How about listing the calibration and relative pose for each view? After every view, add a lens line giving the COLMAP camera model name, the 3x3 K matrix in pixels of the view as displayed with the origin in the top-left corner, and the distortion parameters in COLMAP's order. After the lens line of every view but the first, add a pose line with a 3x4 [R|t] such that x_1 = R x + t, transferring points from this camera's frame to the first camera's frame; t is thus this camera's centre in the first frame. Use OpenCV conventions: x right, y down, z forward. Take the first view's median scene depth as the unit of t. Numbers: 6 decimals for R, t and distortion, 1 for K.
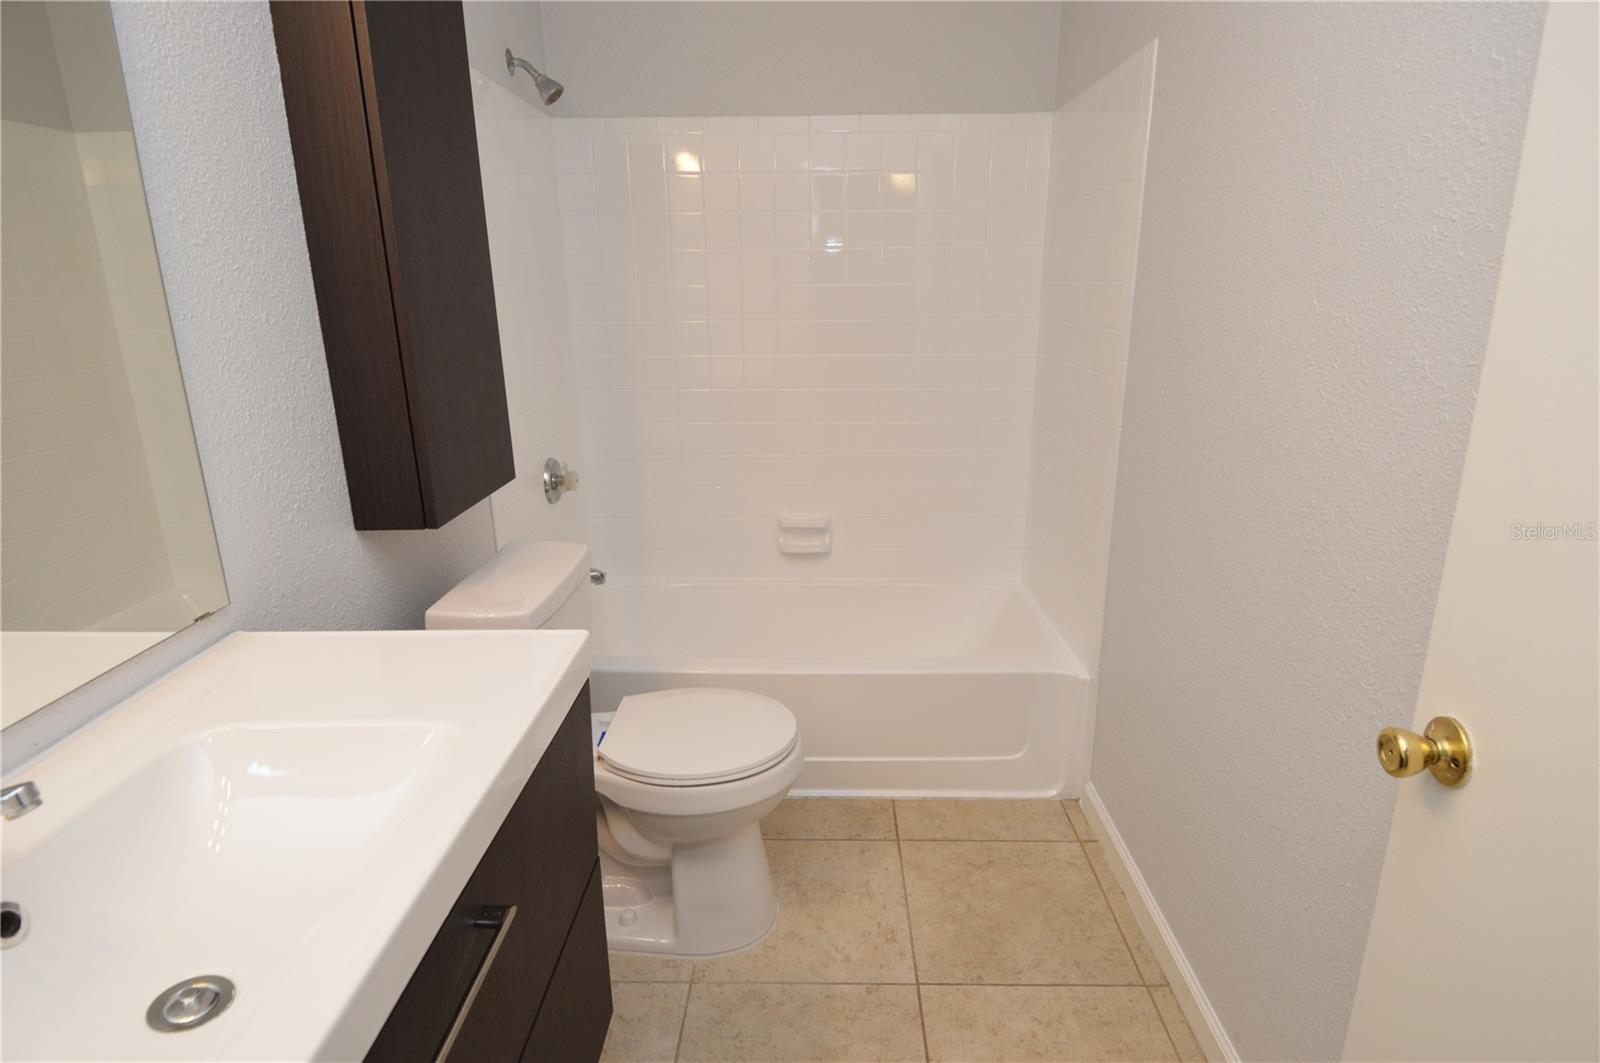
lens RADIAL K [[852.6, 0, 811.7], [0, 852.6, 531.0], [0, 0, 1]] dist [0.023931, -0.032659]
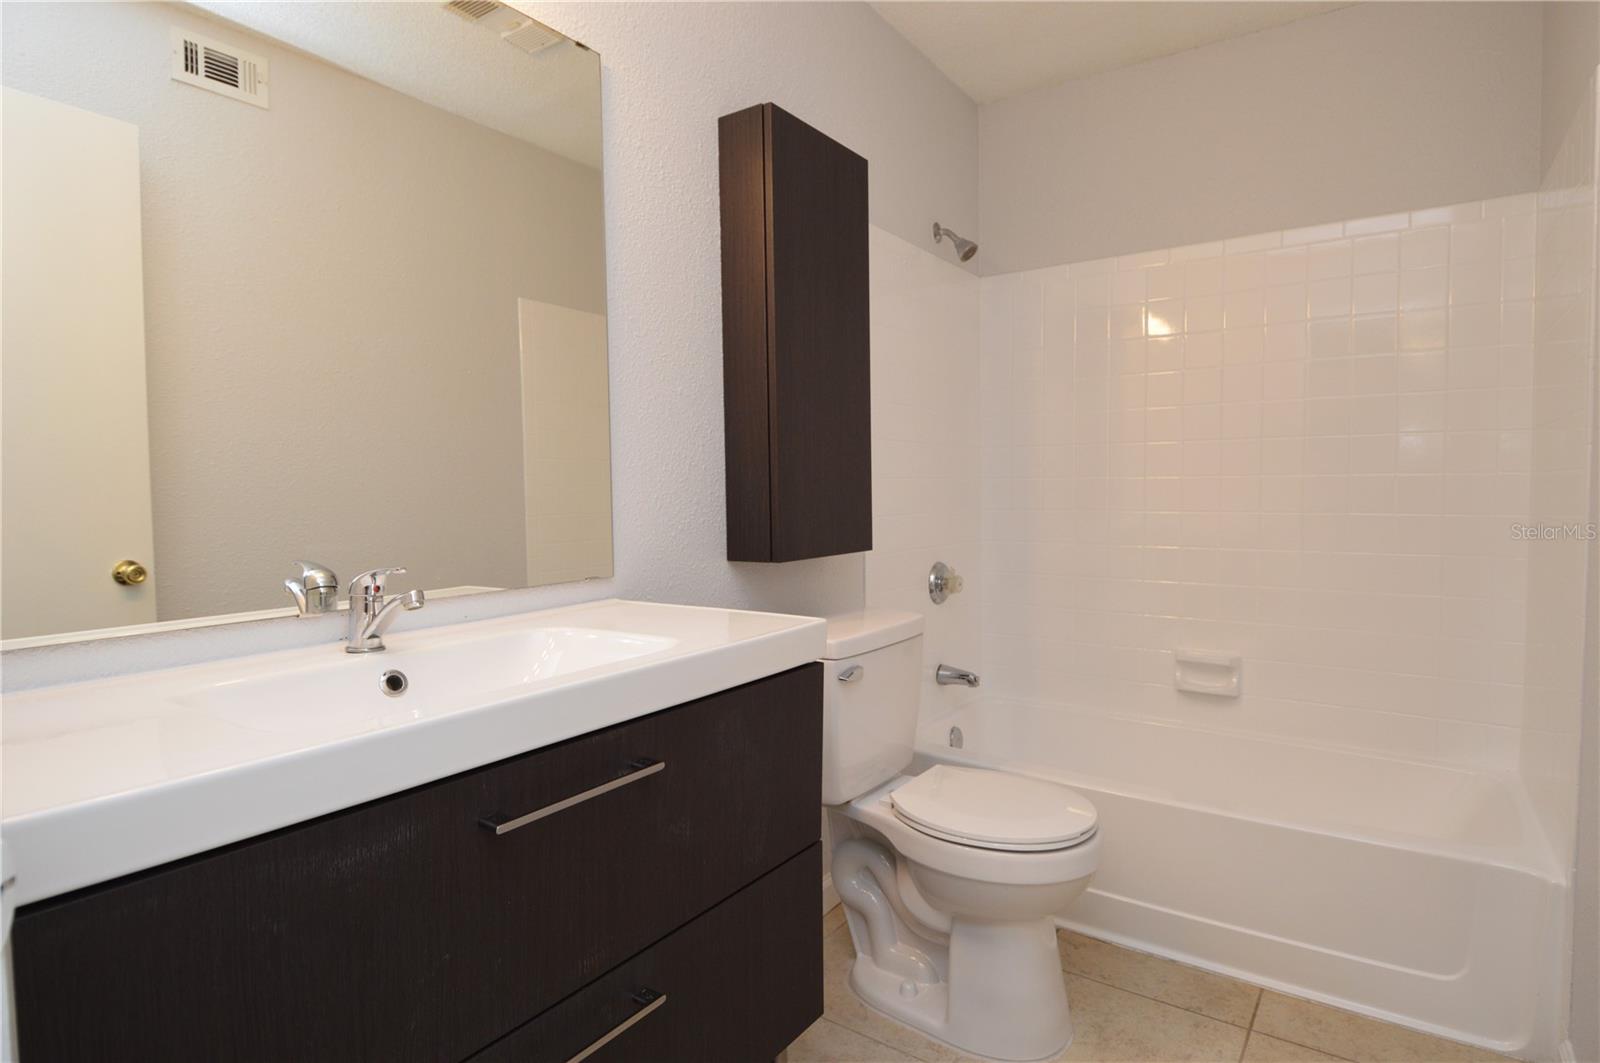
lens RADIAL K [[865.3, 0, 805.2], [0, 865.3, 529.6], [0, 0, 1]] dist [0.018183, -0.027874]
pose [[0.826210, 0.027596, -0.562686, 0.209771], [-0.155188, 0.971305, -0.180232, 0.120890], [0.541566, 0.236232, 0.806784, 0.002914]]
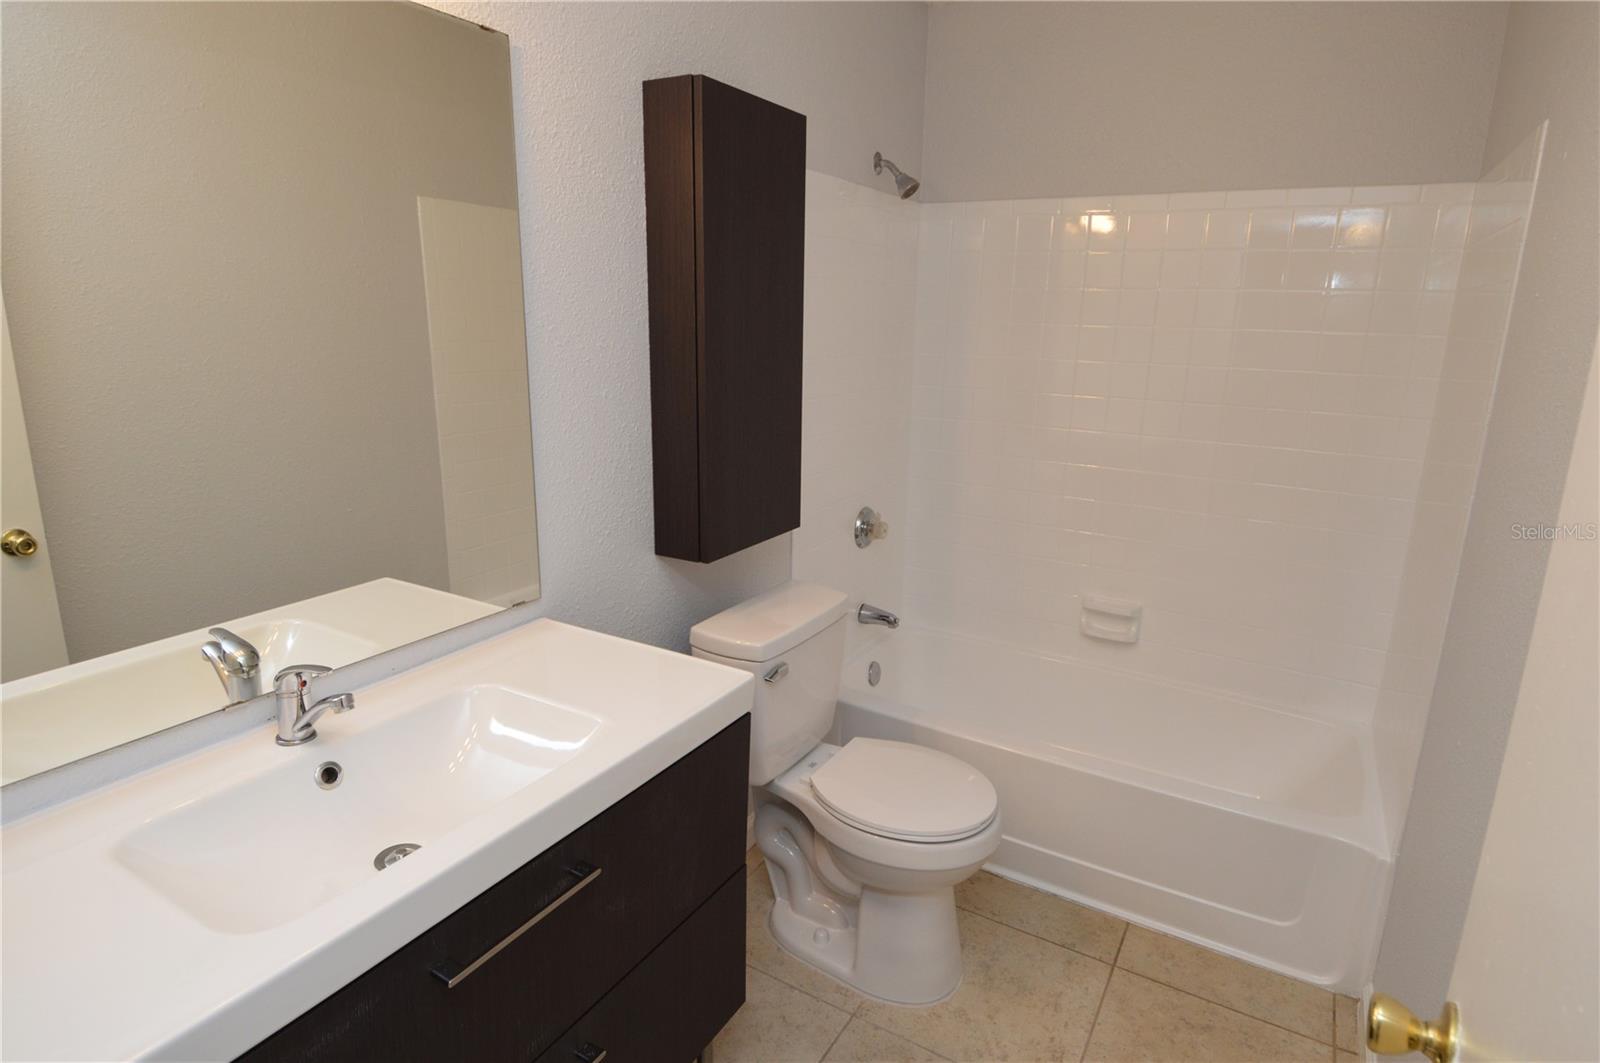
lens RADIAL K [[877.2, 0, 804.9], [0, 877.2, 526.6], [0, 0, 1]] dist [0.015700, -0.032506]
pose [[0.868630, 0.147183, -0.473096, 0.199496], [-0.167270, 0.985911, -0.000395, -0.056253], [0.466373, 0.079478, 0.881011, -0.041718]]
